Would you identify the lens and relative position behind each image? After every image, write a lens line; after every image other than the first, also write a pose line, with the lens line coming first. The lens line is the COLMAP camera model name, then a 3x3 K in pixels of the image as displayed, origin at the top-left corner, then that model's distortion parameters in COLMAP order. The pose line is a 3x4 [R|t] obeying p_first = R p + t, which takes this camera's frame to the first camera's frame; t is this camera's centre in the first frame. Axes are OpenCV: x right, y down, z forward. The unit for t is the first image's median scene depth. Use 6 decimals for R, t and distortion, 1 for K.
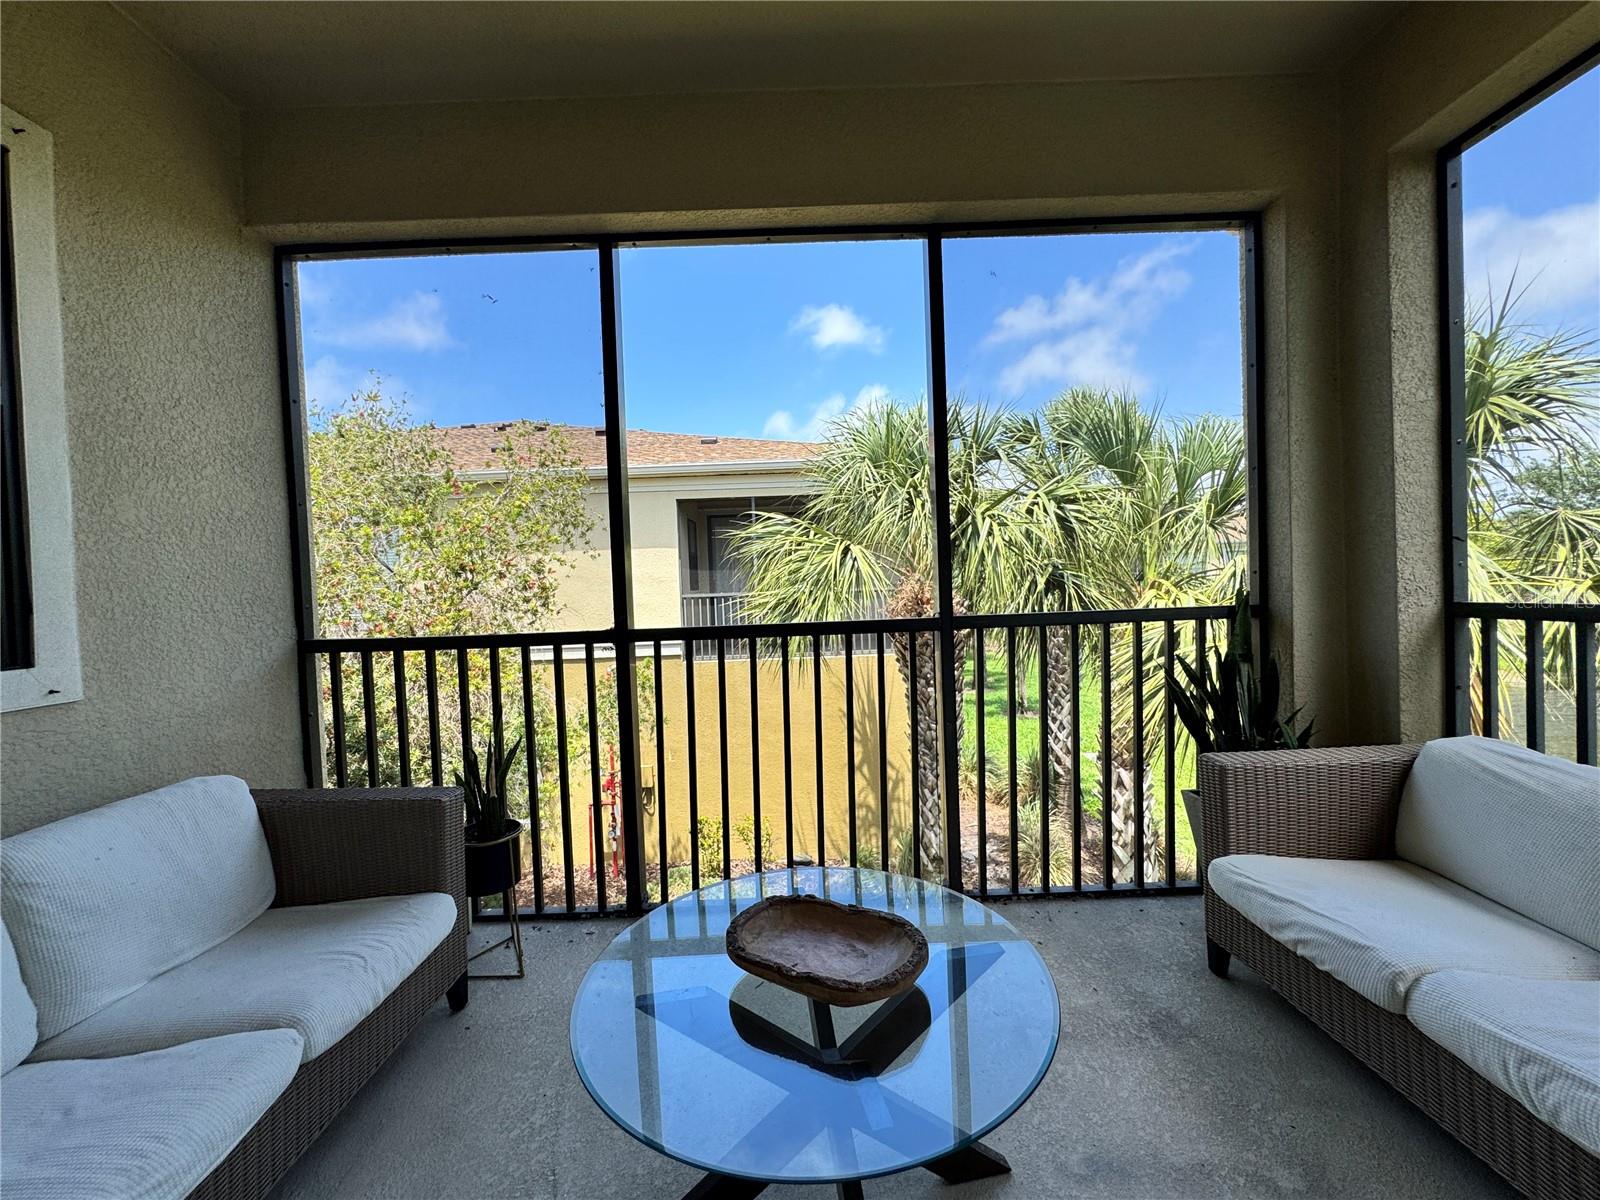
lens RADIAL K [[640.5, 0, 800.0], [0, 640.5, 600.0], [0, 0, 1]] dist [0.003798, -0.000211]
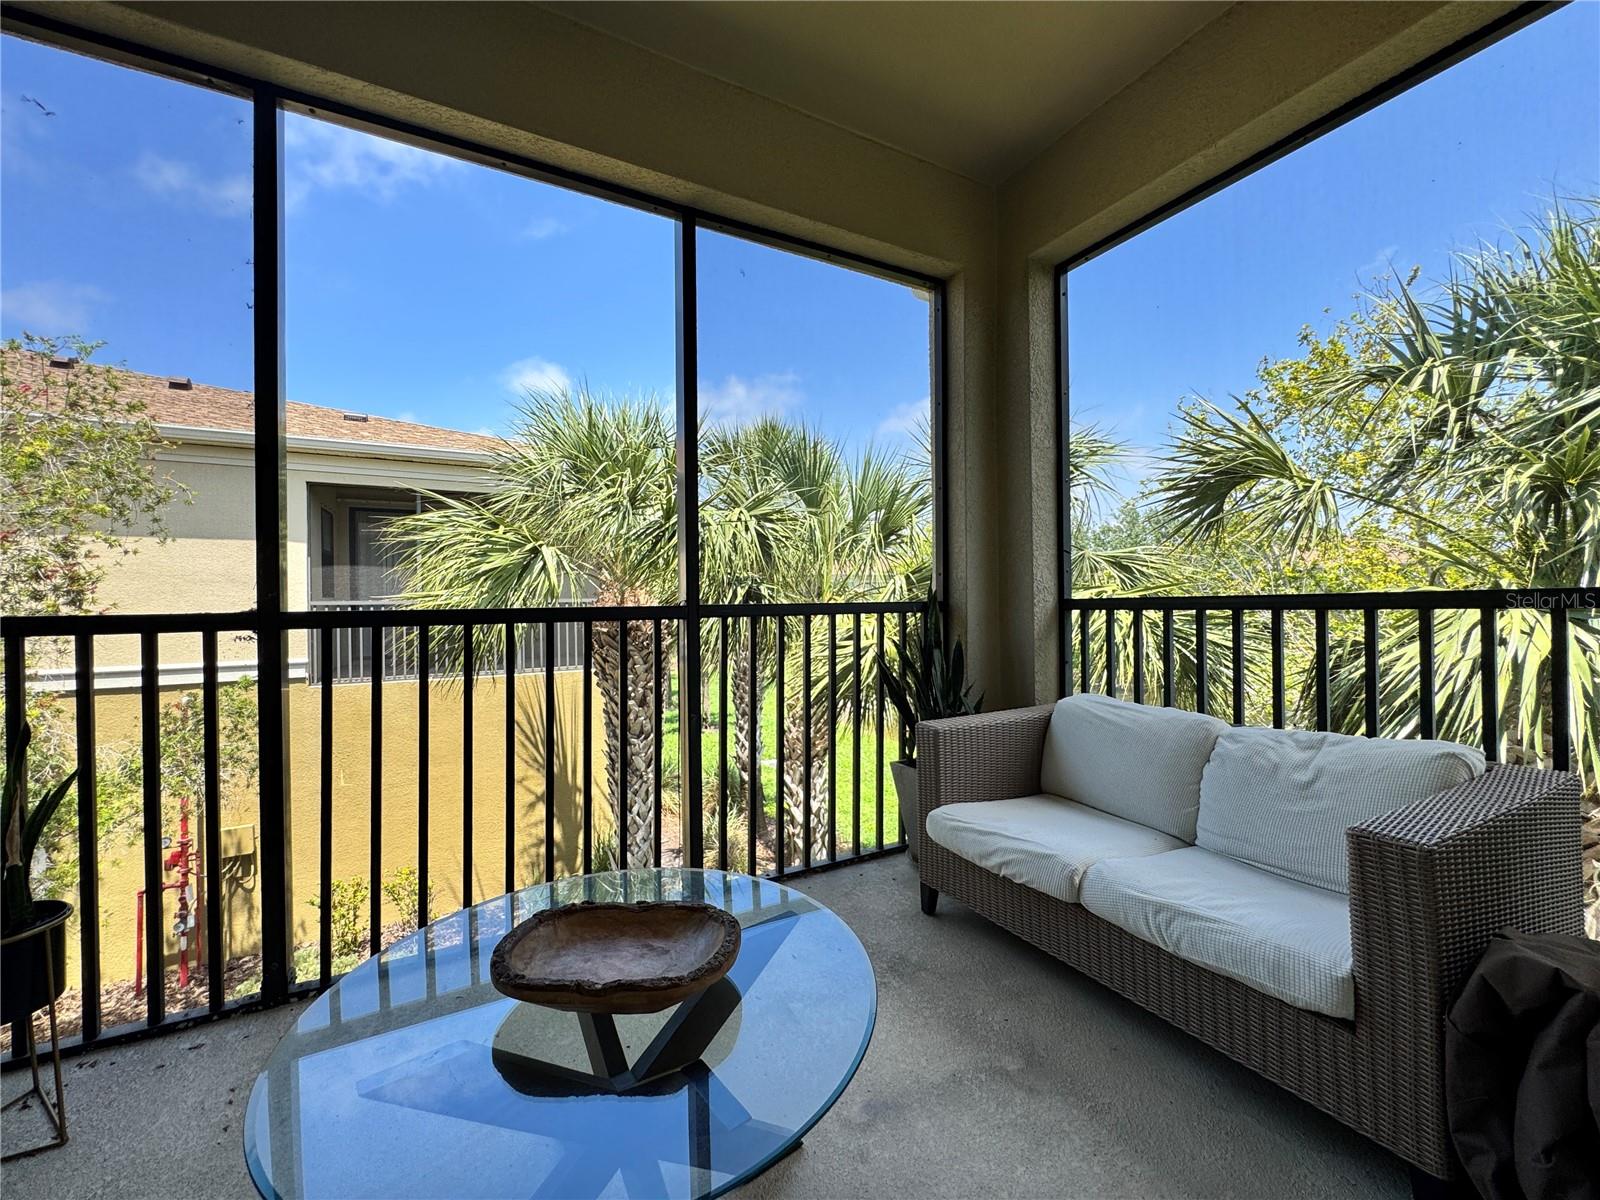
lens RADIAL K [[640.5, 0, 800.0], [0, 640.5, 600.0], [0, 0, 1]] dist [0.003798, -0.000211]
pose [[0.883234, 0.026955, 0.468157, -0.098496], [-0.010646, 0.999242, -0.037447, 0.061815], [-0.468811, 0.028090, 0.882852, 0.073686]]
